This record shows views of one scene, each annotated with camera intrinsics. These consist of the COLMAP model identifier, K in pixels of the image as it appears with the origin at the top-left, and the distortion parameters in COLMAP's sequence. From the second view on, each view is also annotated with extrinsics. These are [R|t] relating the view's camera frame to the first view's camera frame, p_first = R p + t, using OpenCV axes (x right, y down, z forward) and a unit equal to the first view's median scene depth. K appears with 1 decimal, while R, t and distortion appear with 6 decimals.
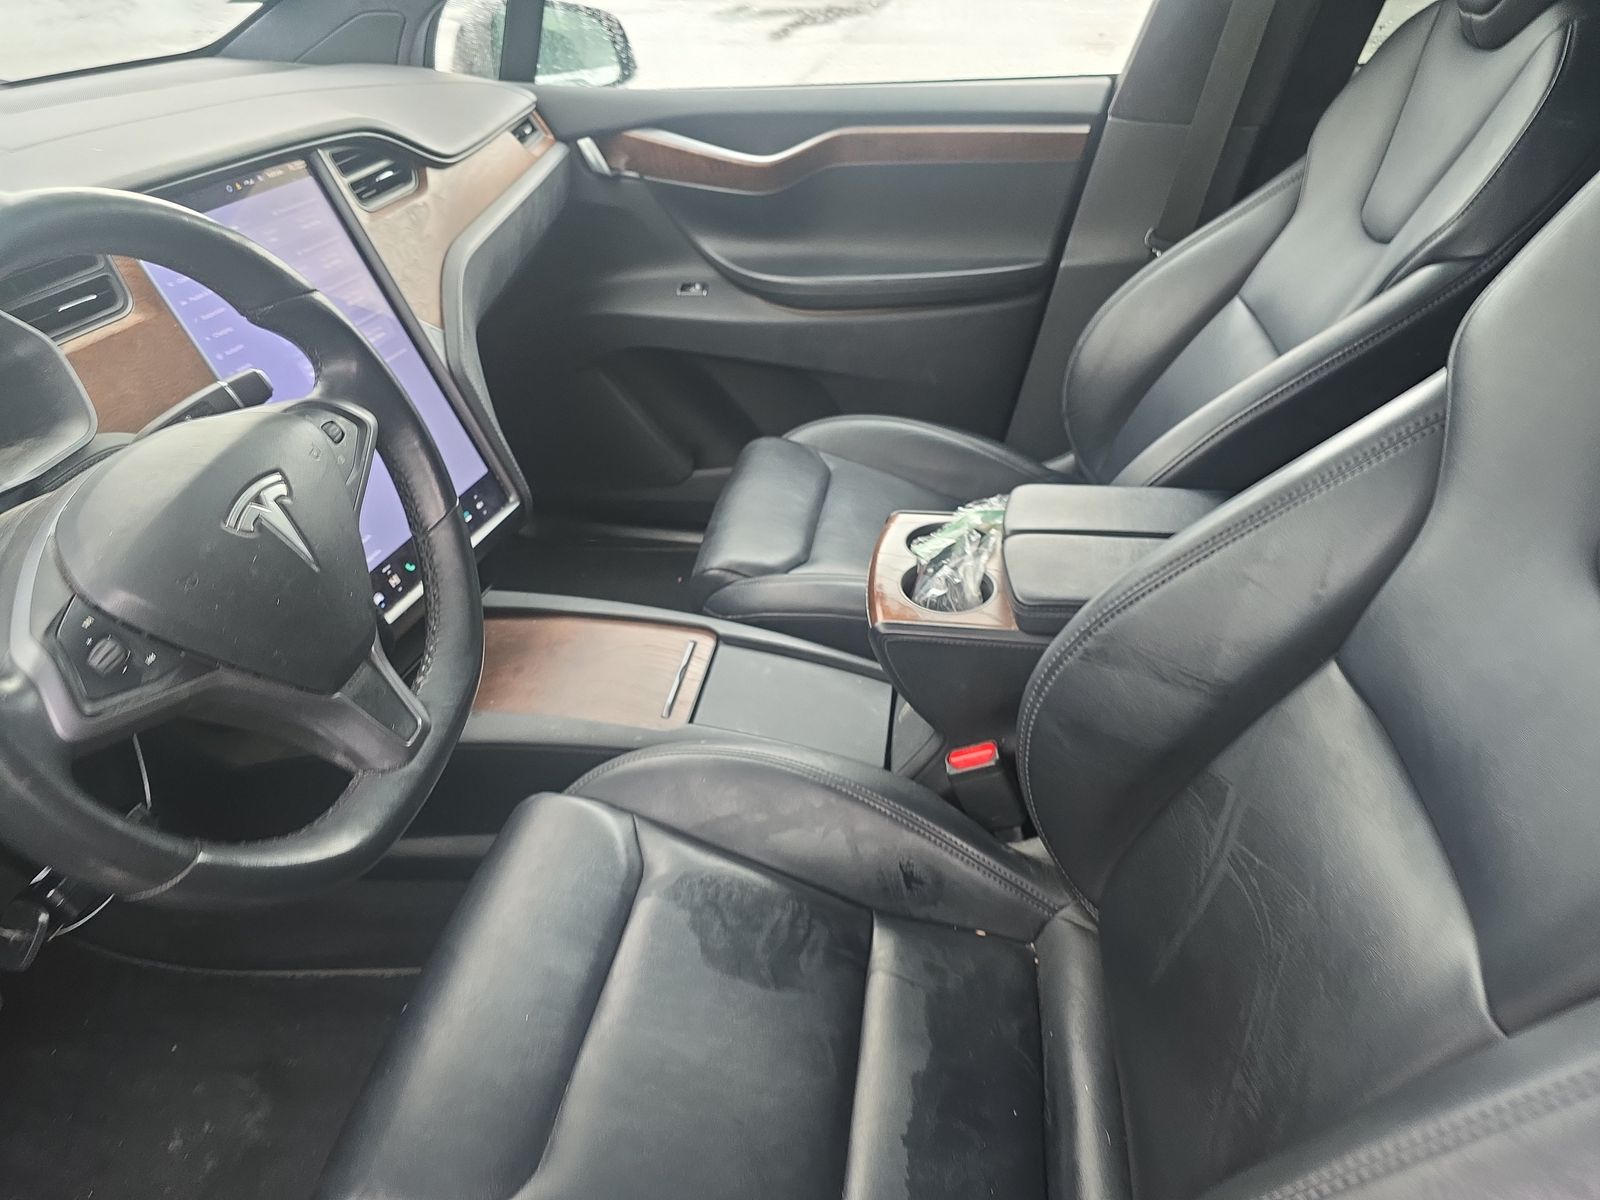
lens RADIAL K [[1084.9, 0, 800.0], [0, 1084.9, 600.0], [0, 0, 1]] dist [-0.001457, -0.004826]
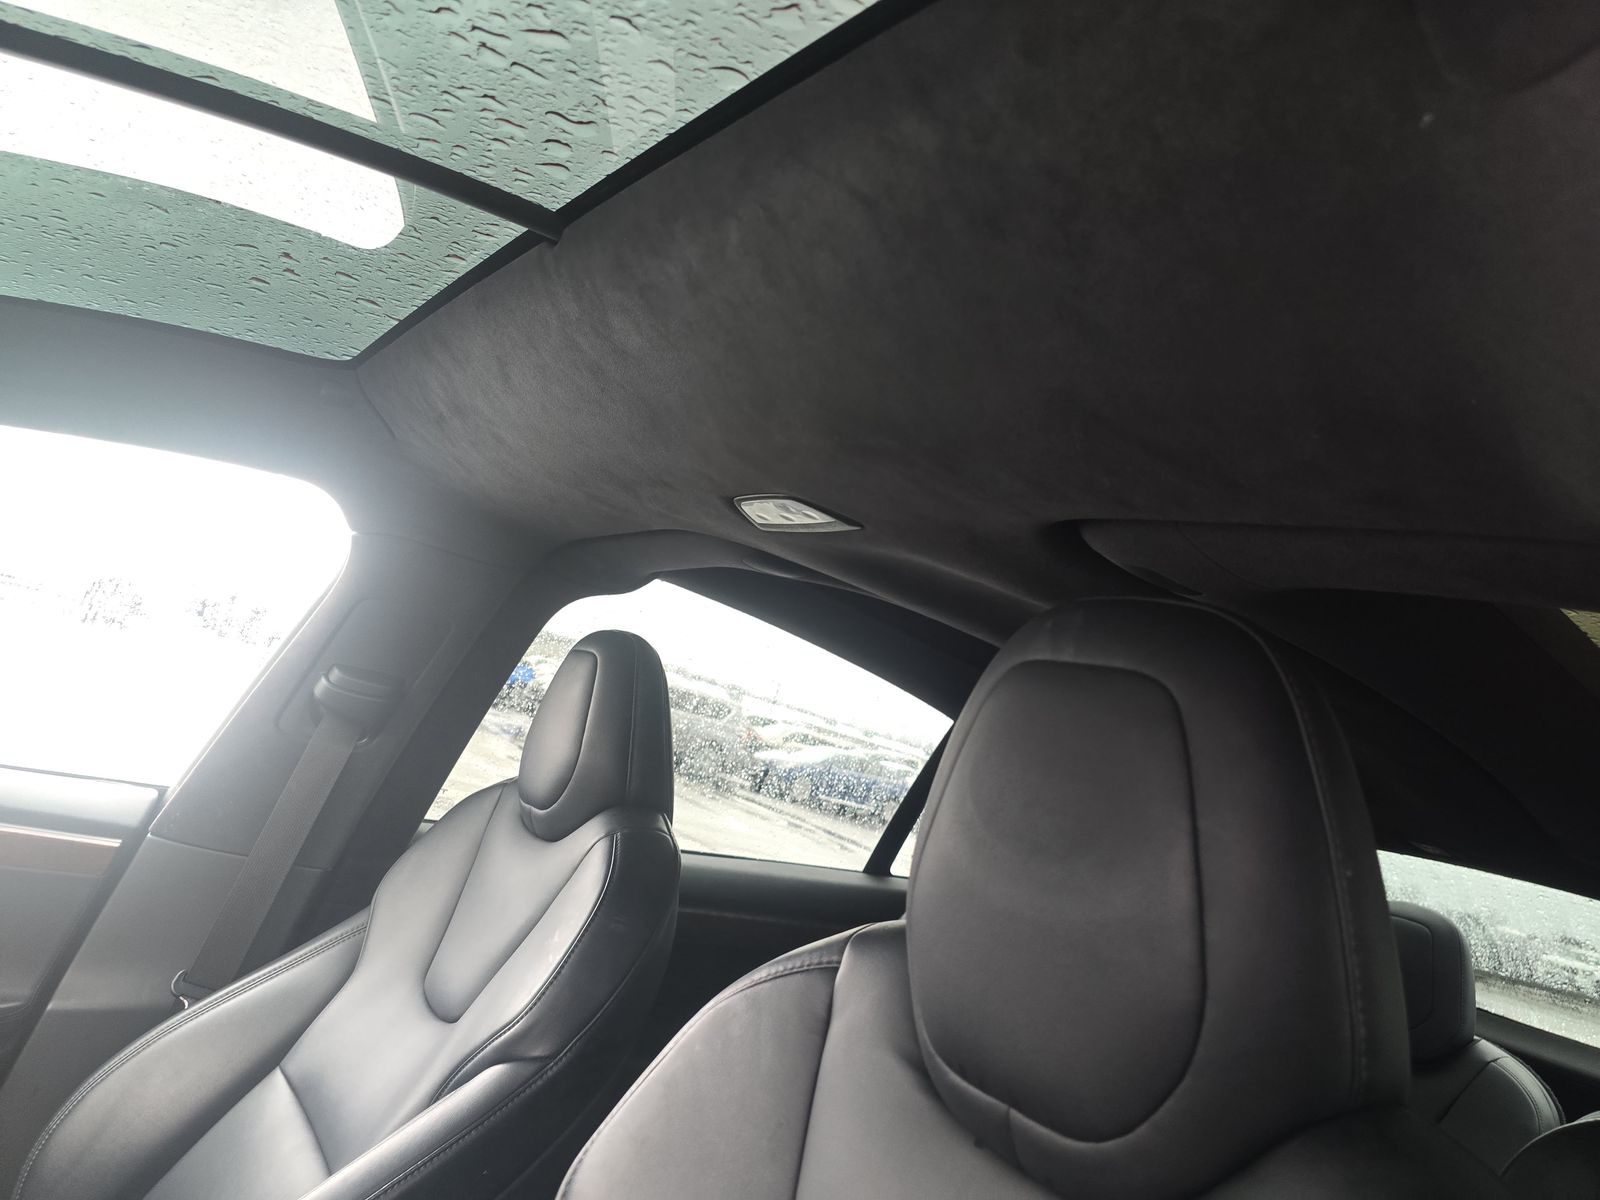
lens RADIAL K [[1065.6, 0, 800.0], [0, 1065.6, 600.0], [0, 0, 1]] dist [-0.034803, 0.000508]
pose [[0.692383, 0.299388, 0.656485, 0.049112], [0.144712, 0.833744, -0.532851, -0.094314], [-0.706869, 0.463938, 0.533945, 0.132648]]
